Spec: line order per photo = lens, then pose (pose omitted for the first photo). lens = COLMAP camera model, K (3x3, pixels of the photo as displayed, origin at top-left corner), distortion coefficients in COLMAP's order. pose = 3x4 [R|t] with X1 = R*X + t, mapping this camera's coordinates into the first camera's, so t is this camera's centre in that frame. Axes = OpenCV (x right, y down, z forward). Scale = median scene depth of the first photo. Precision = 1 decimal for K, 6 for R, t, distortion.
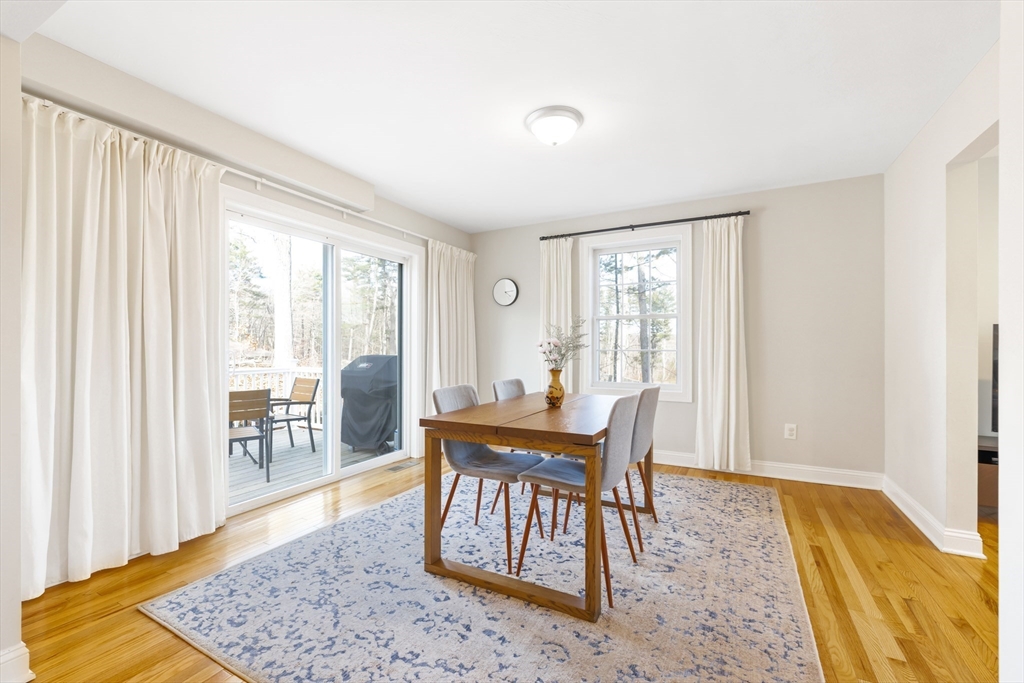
lens RADIAL K [[433.5, 0, 498.2], [0, 433.5, 344.5], [0, 0, 1]] dist [0.002212, 0.000248]
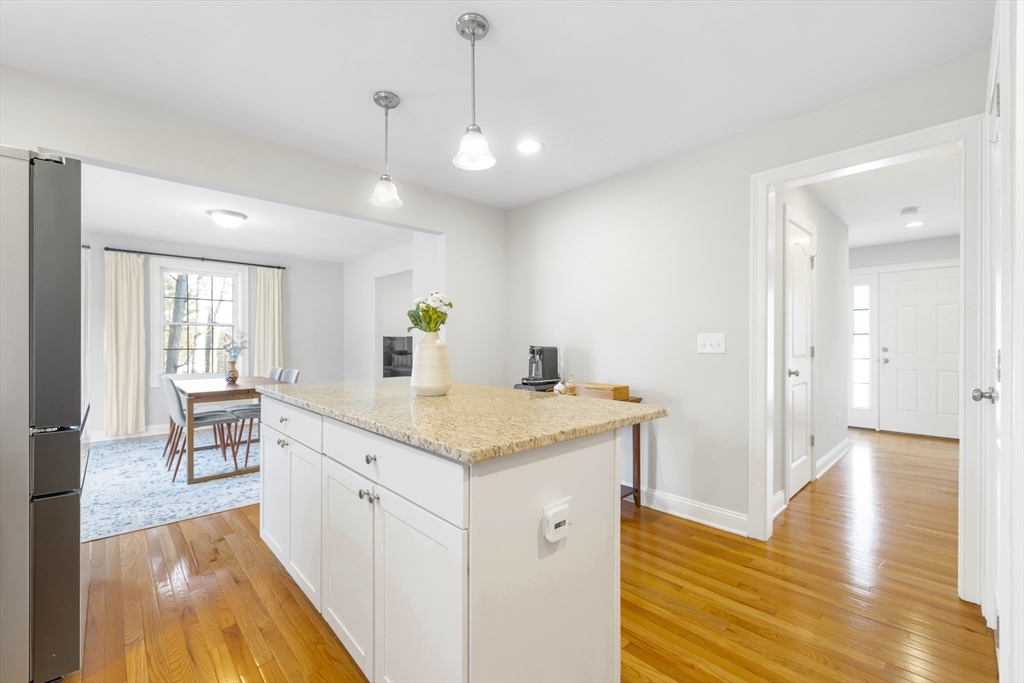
lens RADIAL K [[433.5, 0, 508.5], [0, 433.5, 341.5], [0, 0, 1]] dist [0.002212, 0.000248]
pose [[0.321994, 0.000096, 0.946742, -1.126002], [0.000153, 1.000000, -0.000154, -0.019769], [-0.946742, 0.000194, 0.321994, -0.575412]]
